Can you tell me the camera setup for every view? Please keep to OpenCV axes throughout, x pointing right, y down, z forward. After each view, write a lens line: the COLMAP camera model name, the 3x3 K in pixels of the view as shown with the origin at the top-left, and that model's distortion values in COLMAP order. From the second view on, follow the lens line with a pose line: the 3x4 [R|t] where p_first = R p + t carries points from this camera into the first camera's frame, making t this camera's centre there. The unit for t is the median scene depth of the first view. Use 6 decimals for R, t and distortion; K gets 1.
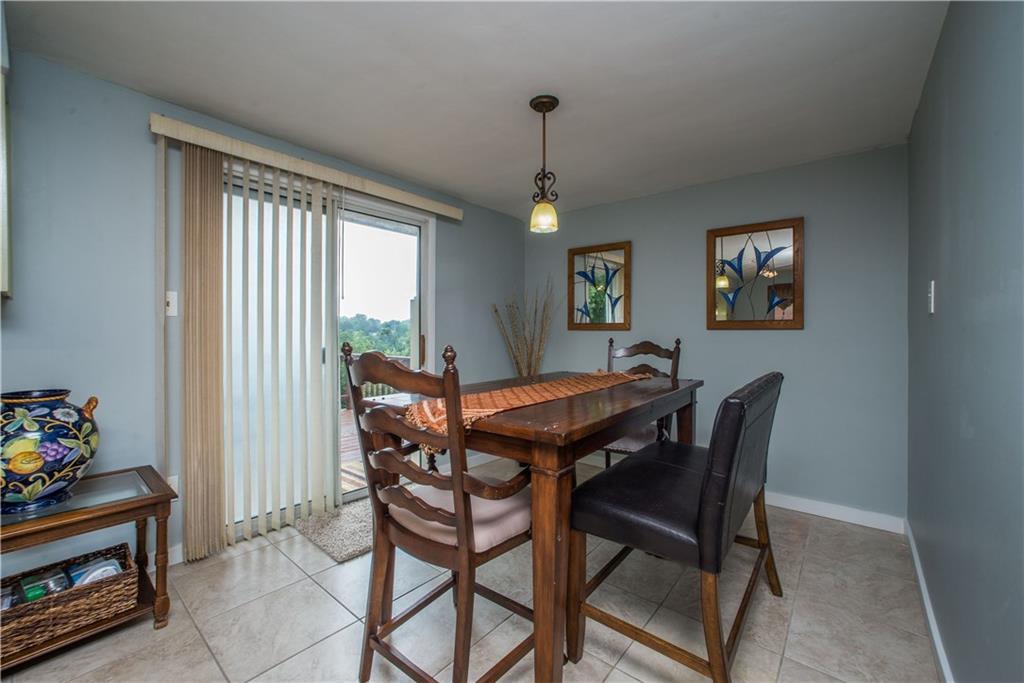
lens RADIAL K [[418.4, 0, 513.9], [0, 418.4, 336.6], [0, 0, 1]] dist [-0.032483, 0.009440]
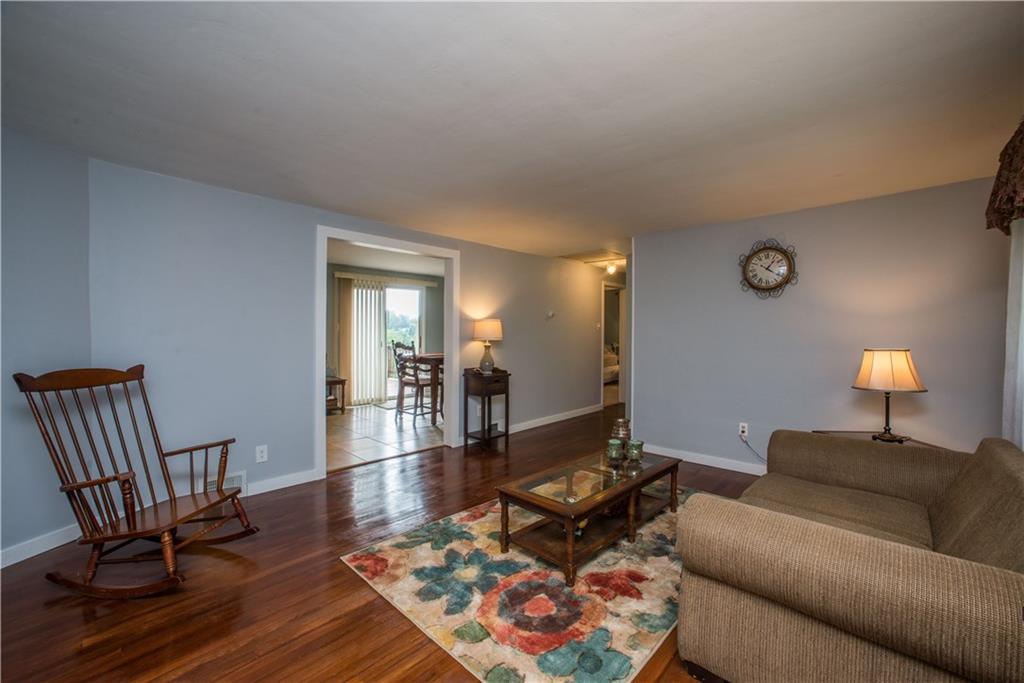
lens RADIAL K [[418.4, 0, 522.3], [0, 418.4, 335.8], [0, 0, 1]] dist [-0.032483, 0.009440]
pose [[0.998869, 0.011465, -0.046153, 1.287080], [-0.011193, 0.999919, 0.006137, -0.081757], [0.046219, -0.005614, 0.998916, -3.678933]]
